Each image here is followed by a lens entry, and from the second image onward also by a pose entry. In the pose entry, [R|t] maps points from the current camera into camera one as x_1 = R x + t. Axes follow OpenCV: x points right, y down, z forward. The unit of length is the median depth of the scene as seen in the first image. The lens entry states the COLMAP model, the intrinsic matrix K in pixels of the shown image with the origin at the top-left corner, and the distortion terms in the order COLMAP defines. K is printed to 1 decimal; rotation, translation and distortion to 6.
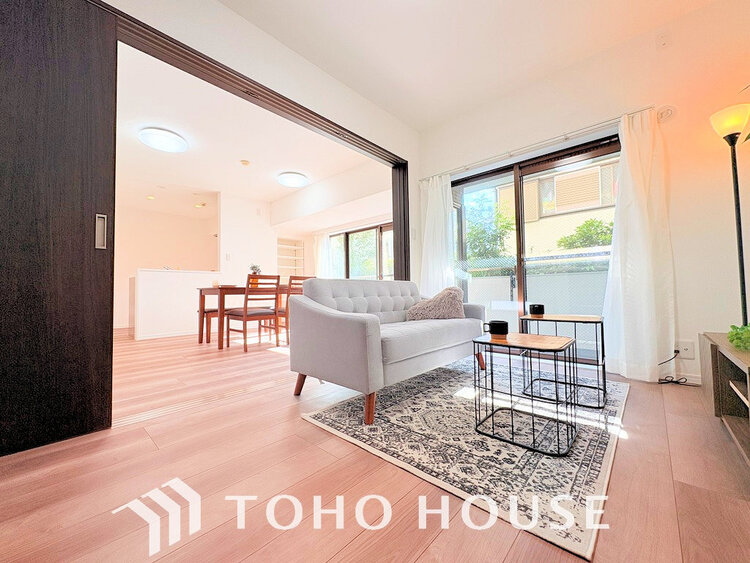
lens RADIAL K [[299.7, 0, 375.0], [0, 299.7, 281.5], [0, 0, 1]] dist [-0.002853, -0.000257]
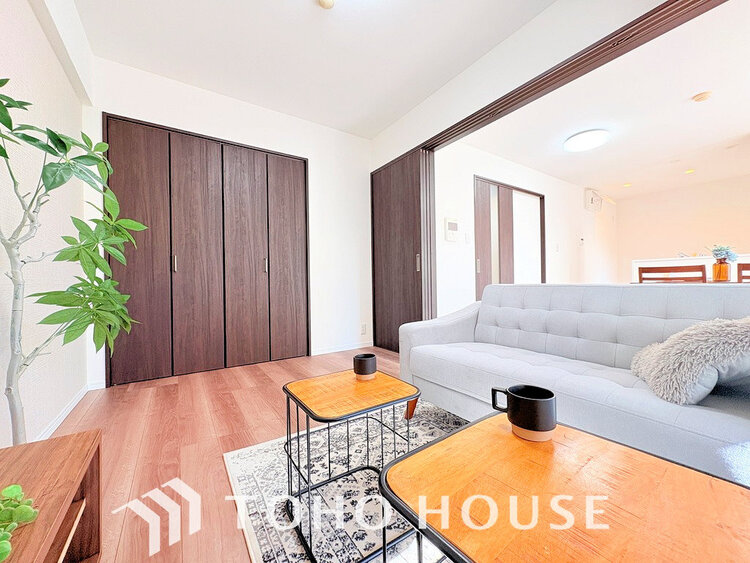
lens RADIAL K [[299.7, 0, 375.0], [0, 299.7, 281.5], [0, 0, 1]] dist [-0.002853, -0.000257]
pose [[-0.237325, 0.012895, -0.971345, 0.933400], [0.054933, 0.998490, -0.000166, -0.047107], [0.969876, -0.053398, -0.237675, 0.983346]]
